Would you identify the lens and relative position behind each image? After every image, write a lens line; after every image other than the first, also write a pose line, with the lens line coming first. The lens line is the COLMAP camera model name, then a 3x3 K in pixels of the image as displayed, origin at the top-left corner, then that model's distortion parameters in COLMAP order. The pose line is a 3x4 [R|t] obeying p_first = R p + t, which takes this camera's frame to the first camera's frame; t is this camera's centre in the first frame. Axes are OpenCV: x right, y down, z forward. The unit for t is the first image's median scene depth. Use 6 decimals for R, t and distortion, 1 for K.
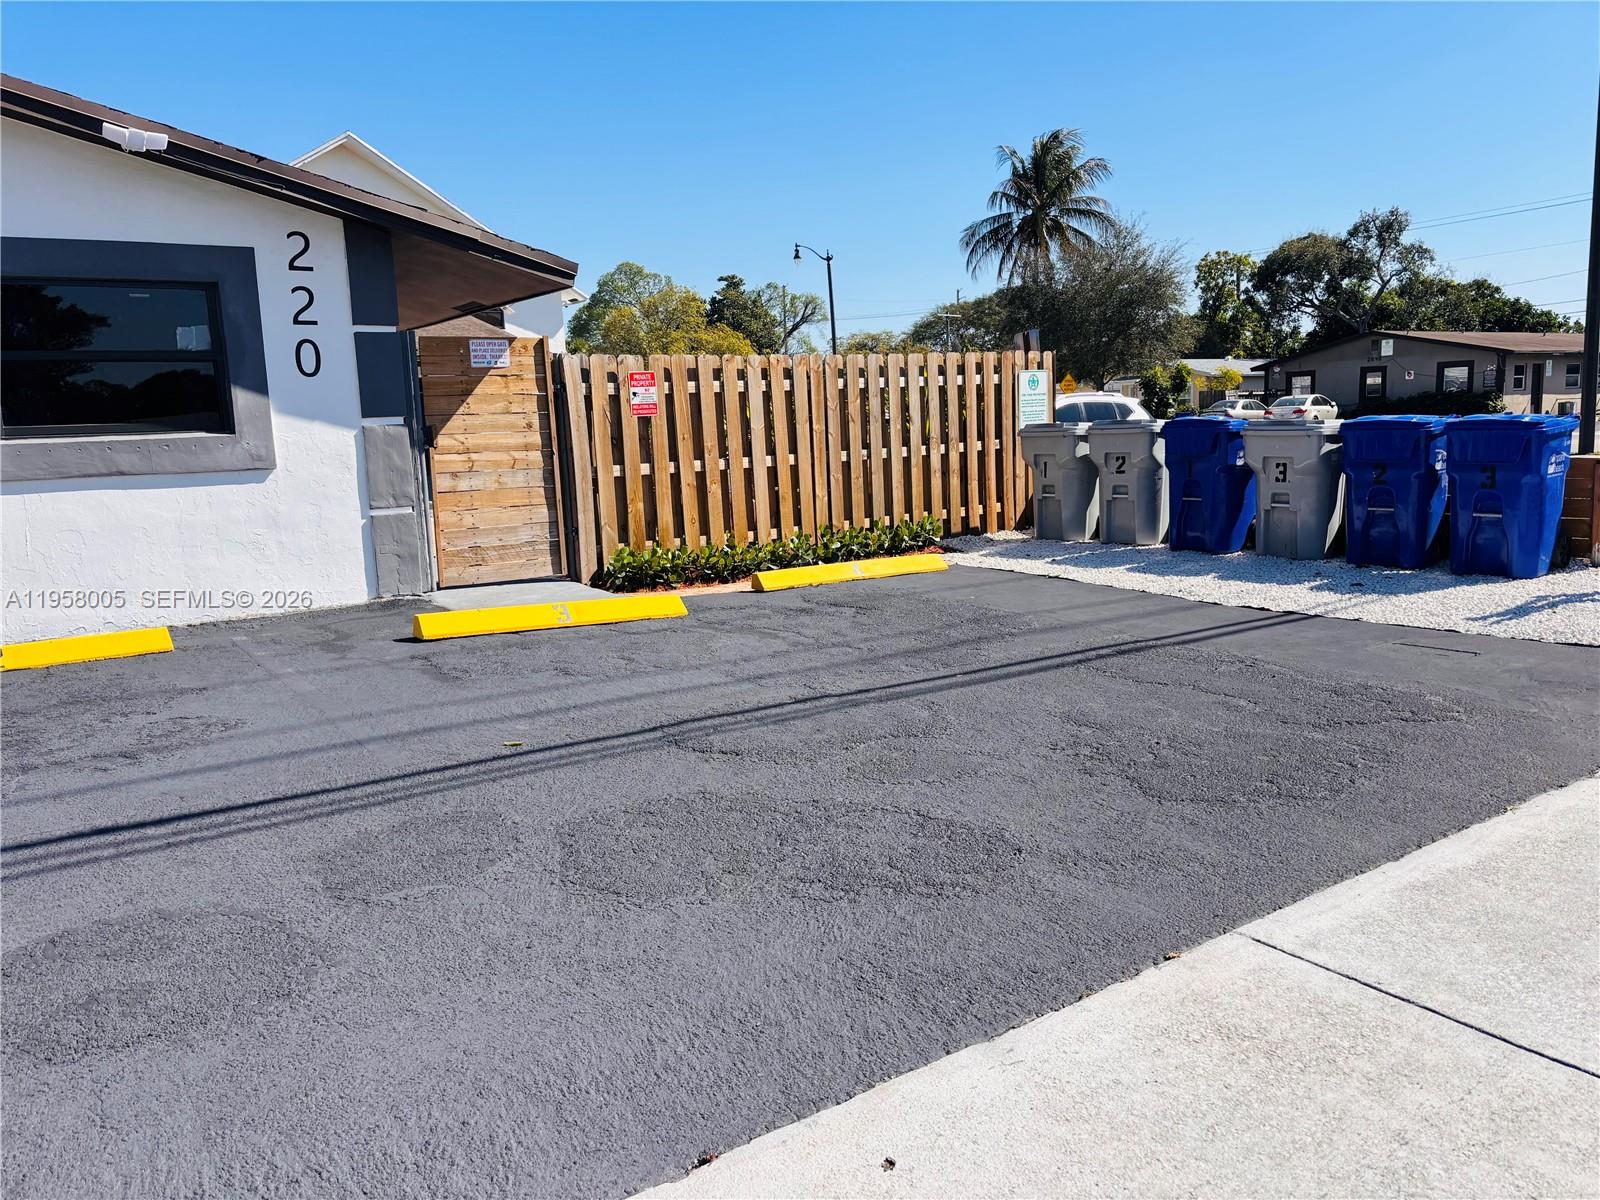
lens RADIAL K [[1227.5, 0, 794.9], [0, 1227.5, 604.6], [0, 0, 1]] dist [0.087927, -0.116109]
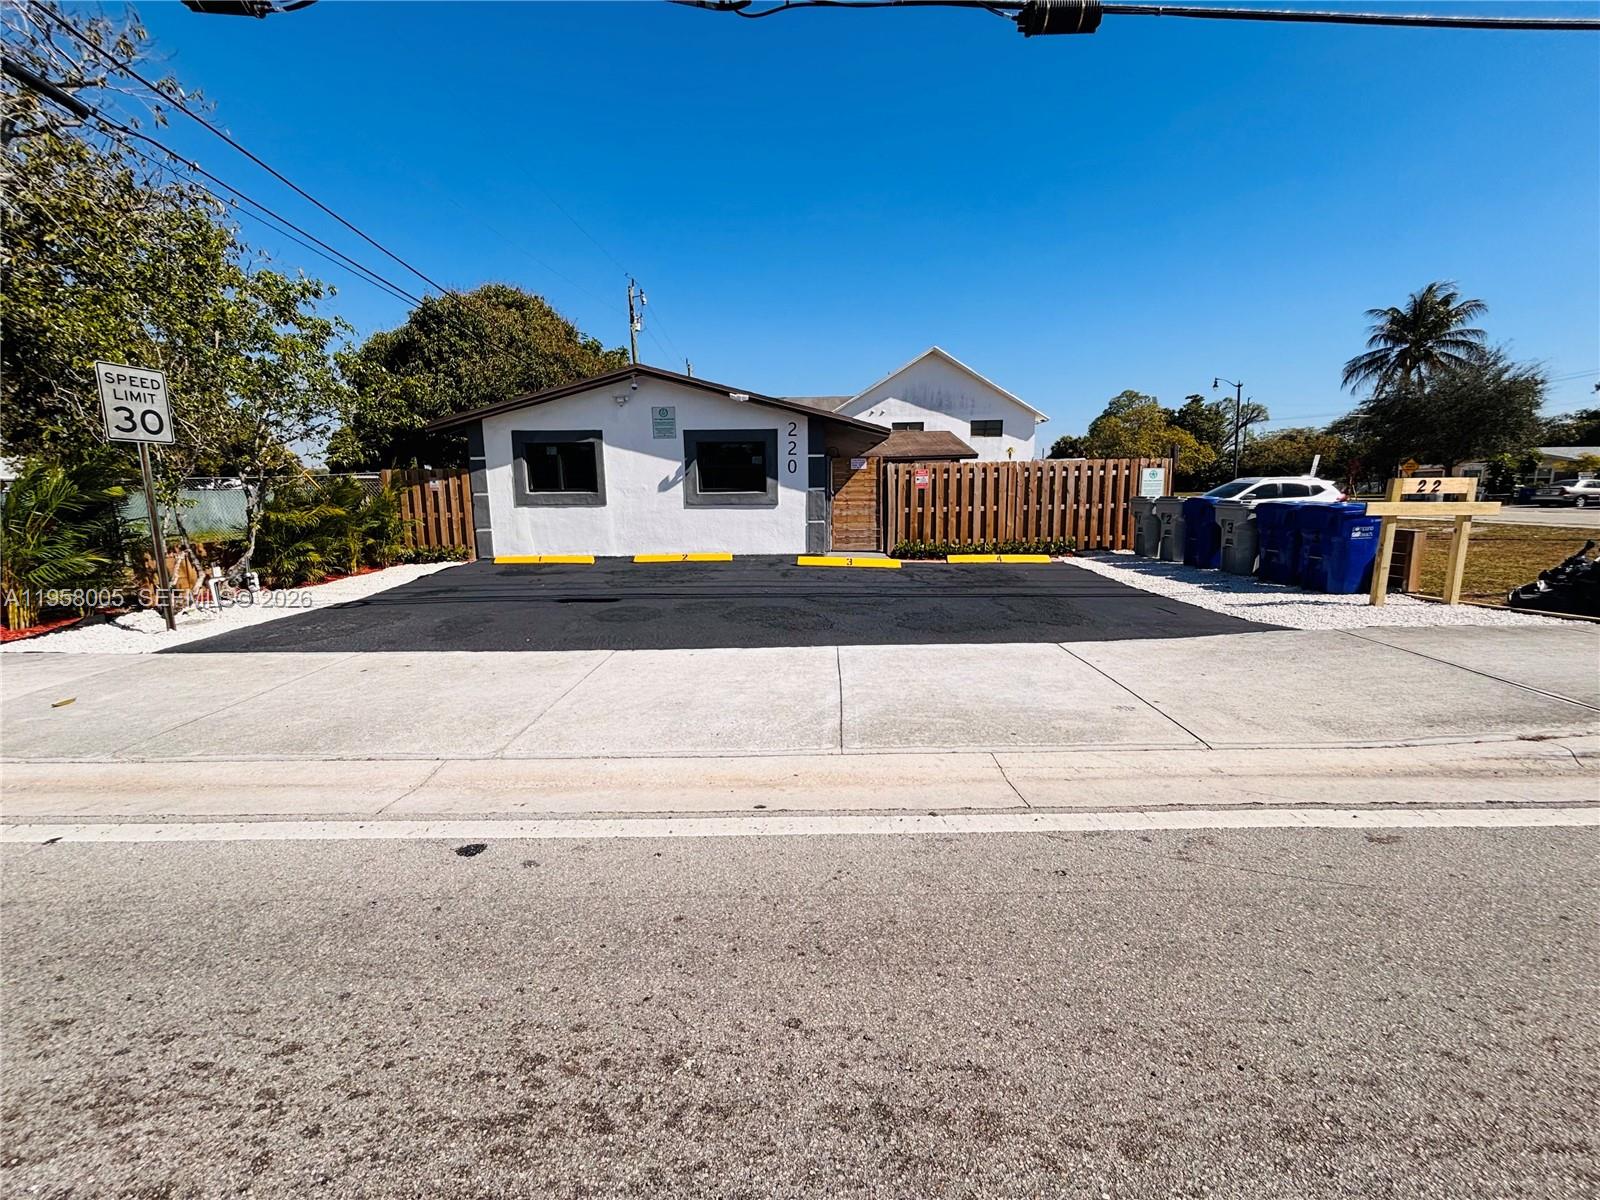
lens RADIAL K [[644.2, 0, 800.8], [0, 644.2, 593.6], [0, 0, 1]] dist [-0.002038, 0.000621]
pose [[0.818966, 0.118777, -0.561415, 0.367582], [-0.102182, 0.992893, 0.061005, 0.000044], [0.564672, 0.007405, 0.825282, -0.157660]]
